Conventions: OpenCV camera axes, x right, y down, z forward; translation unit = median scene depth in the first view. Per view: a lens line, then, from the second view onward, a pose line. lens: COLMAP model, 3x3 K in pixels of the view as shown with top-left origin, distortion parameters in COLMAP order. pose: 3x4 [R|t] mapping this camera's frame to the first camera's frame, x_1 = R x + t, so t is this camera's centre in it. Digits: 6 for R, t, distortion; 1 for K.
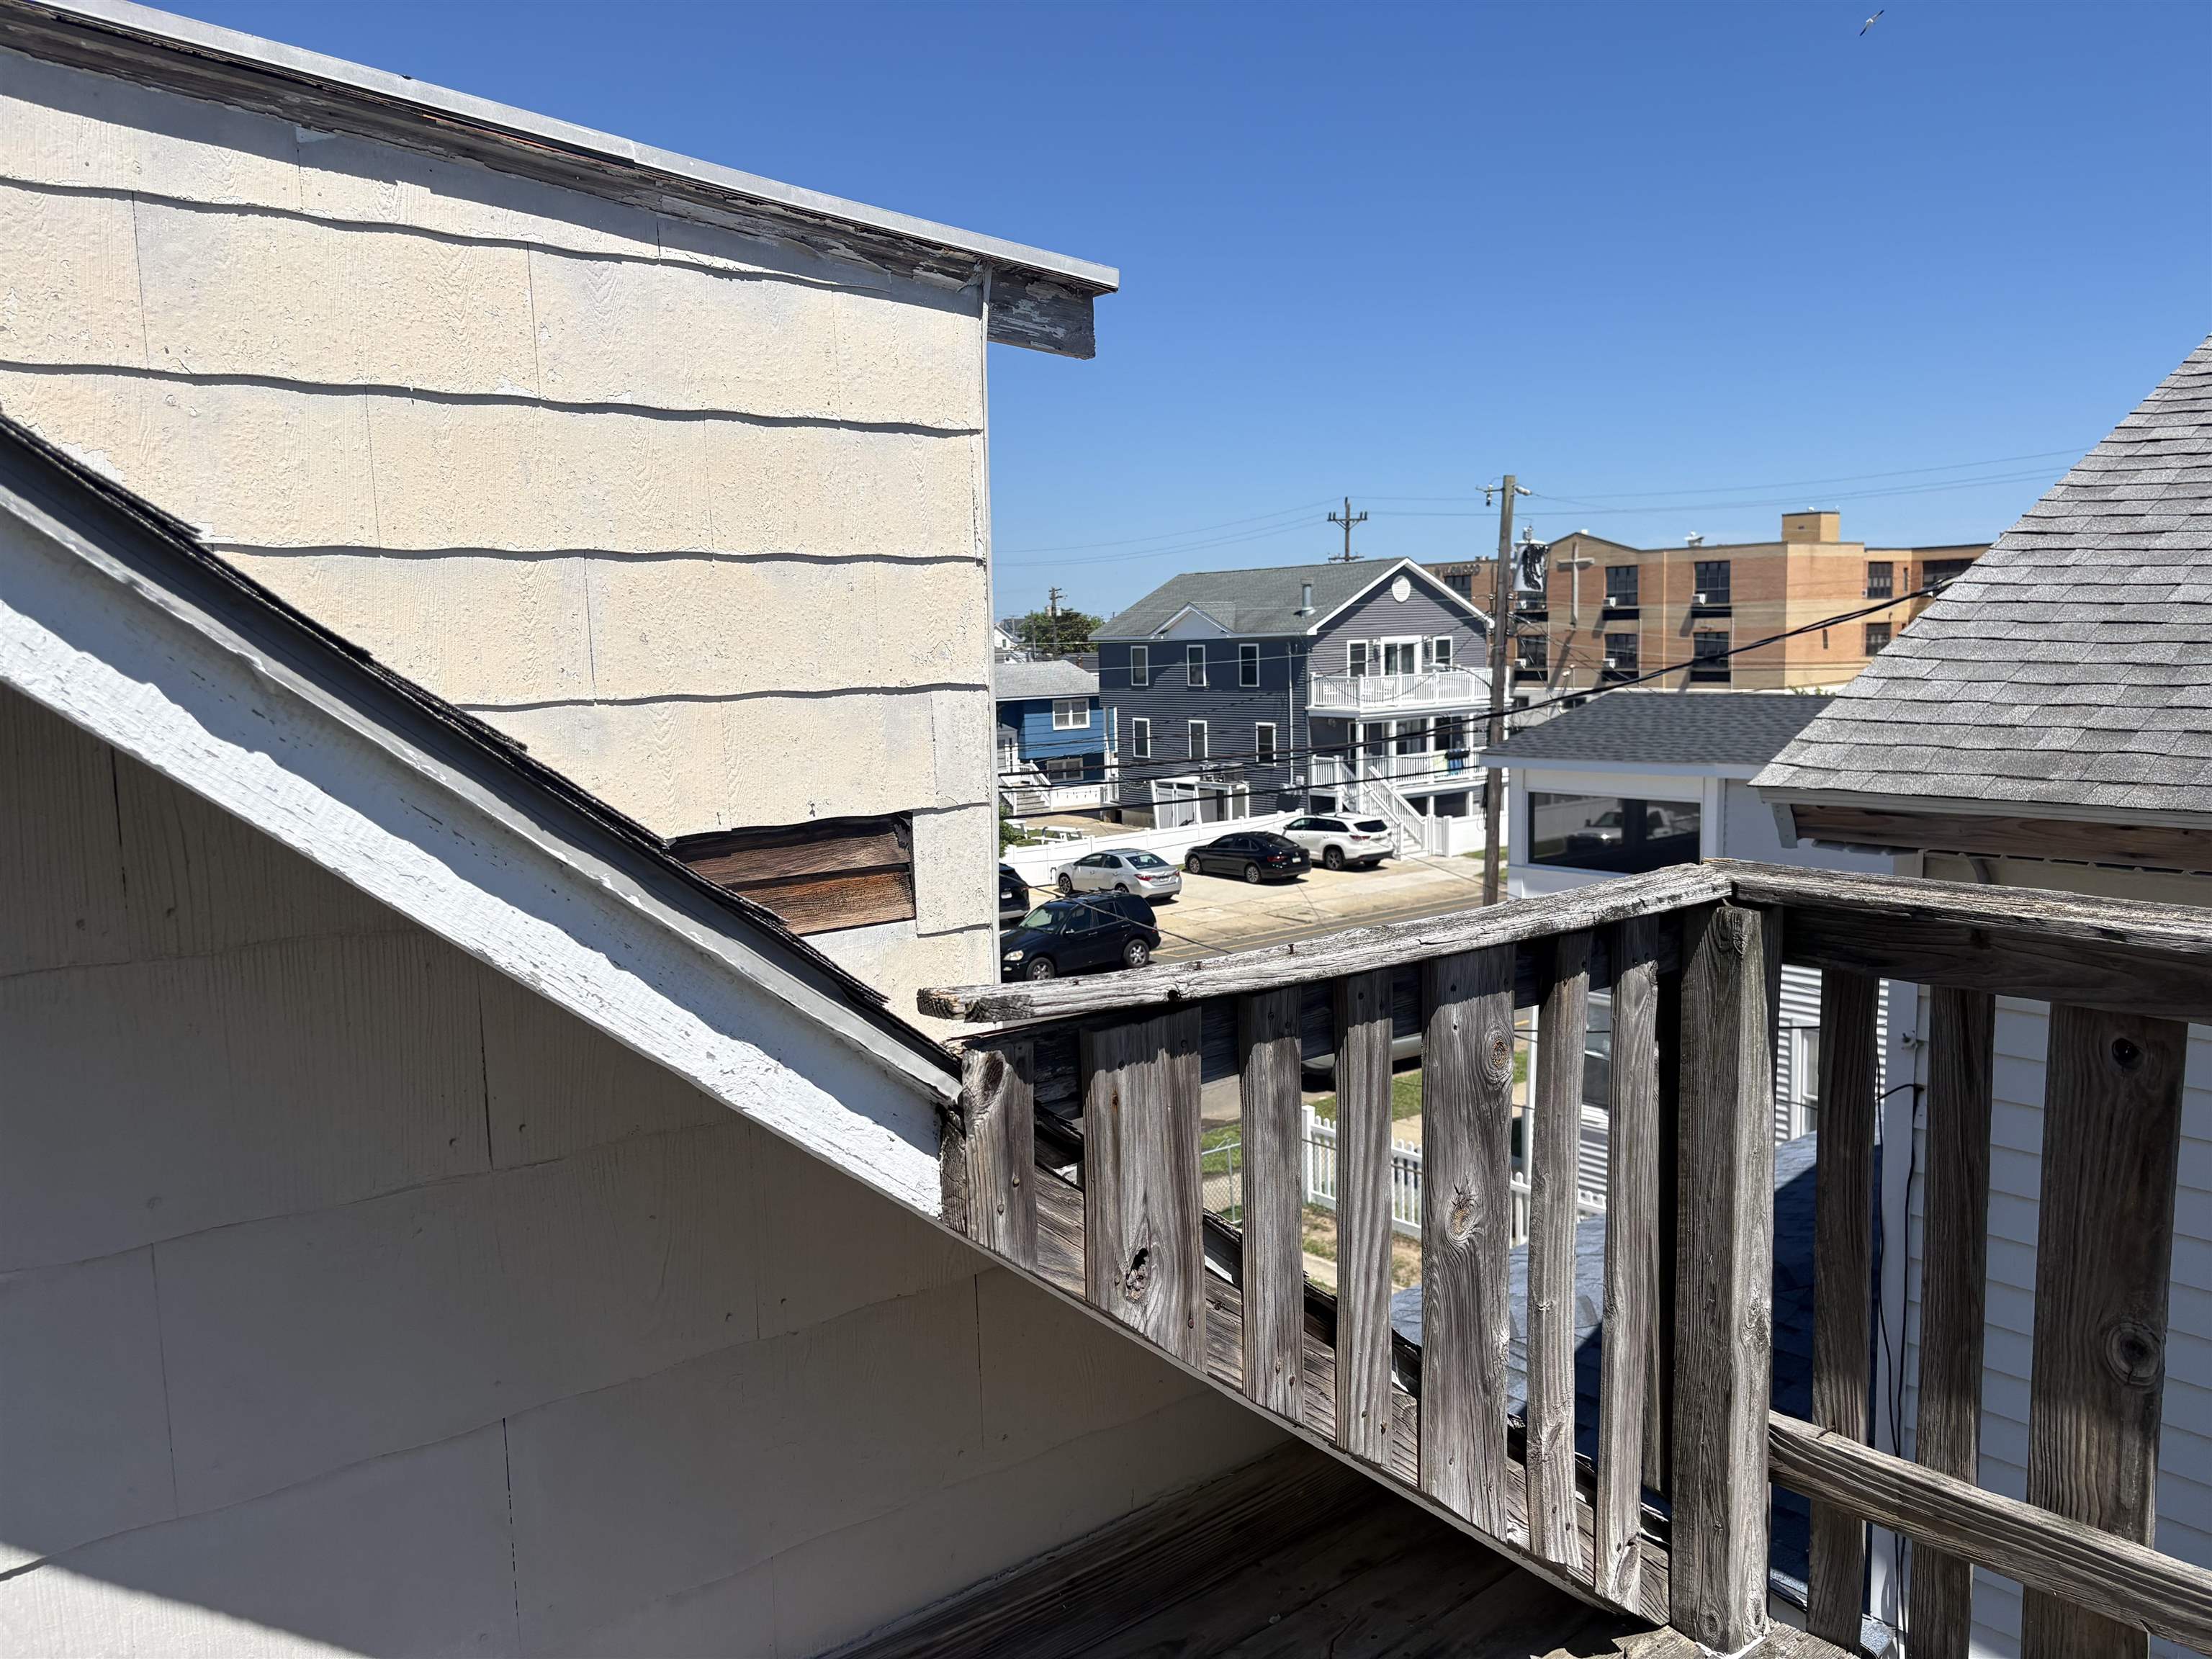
lens RADIAL K [[1671.2, 0, 1098.0], [0, 1671.2, 844.0], [0, 0, 1]] dist [0.043707, -0.044771]
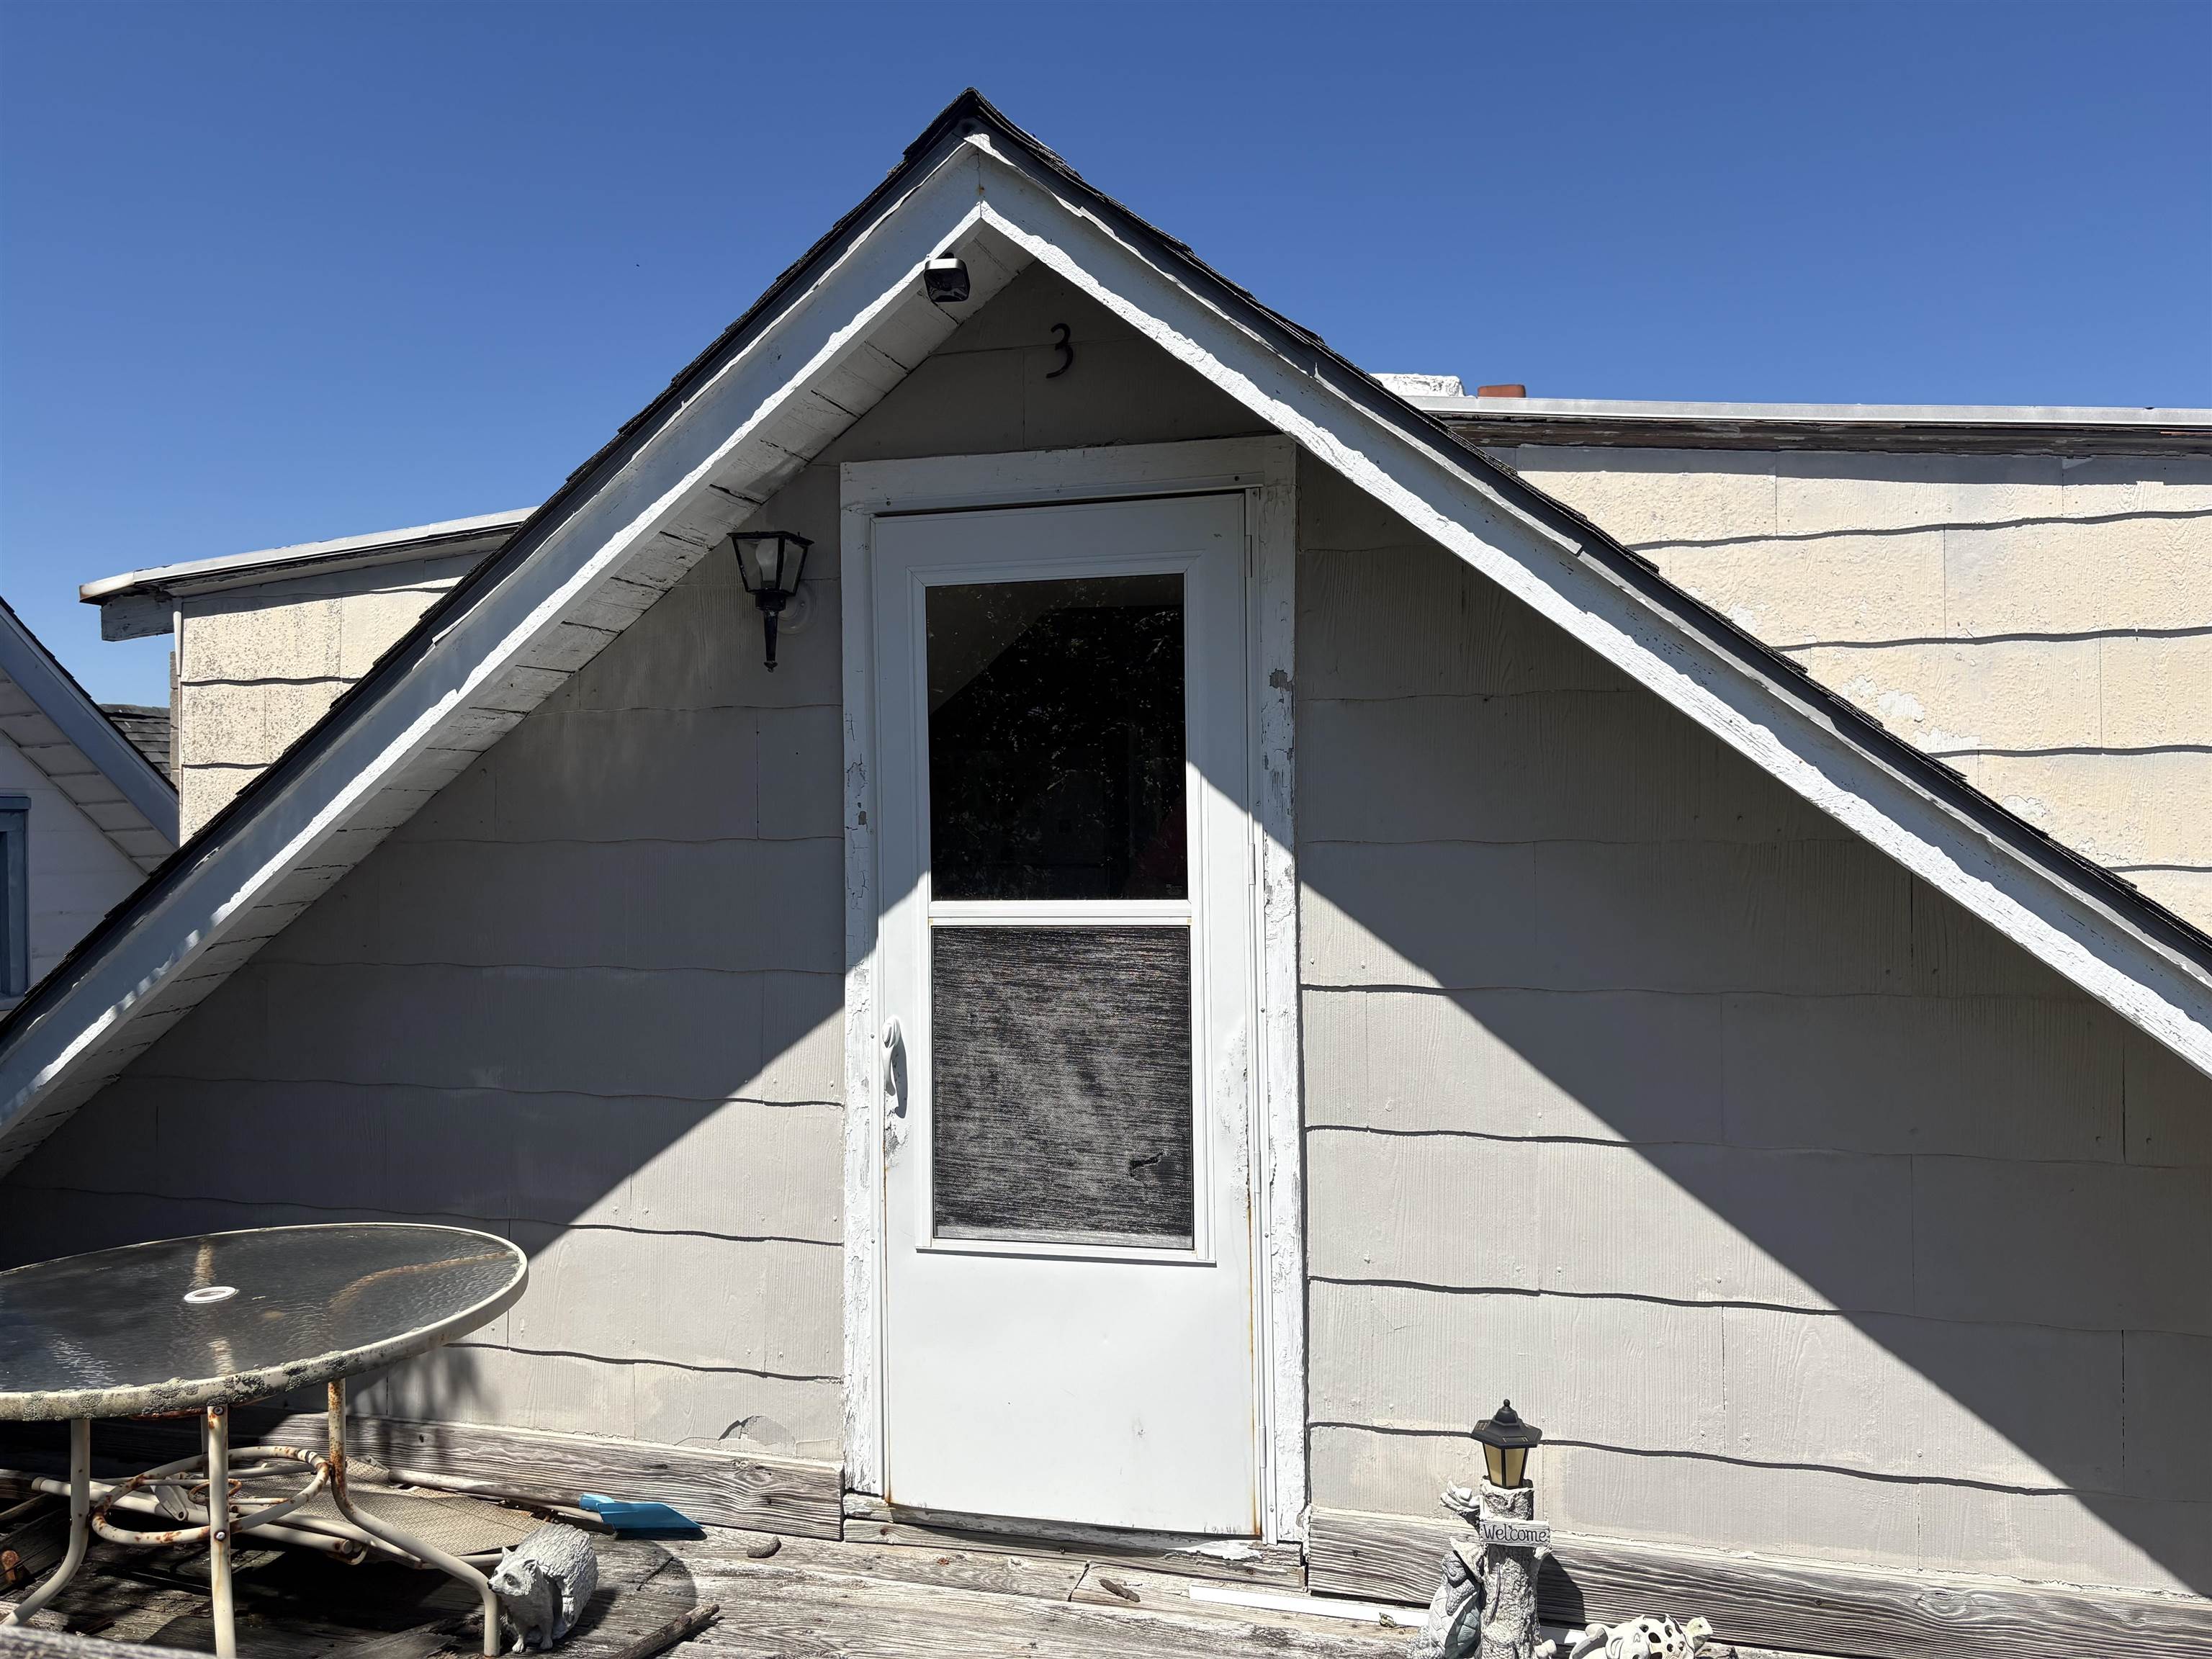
lens RADIAL K [[1671.2, 0, 1088.1], [0, 1671.2, 842.0], [0, 0, 1]] dist [0.043707, -0.044771]
pose [[0.567132, 0.022335, -0.823324, 0.486612], [-0.099466, 0.994173, -0.041545, 0.078359], [0.817598, 0.105455, 0.566050, -0.904851]]
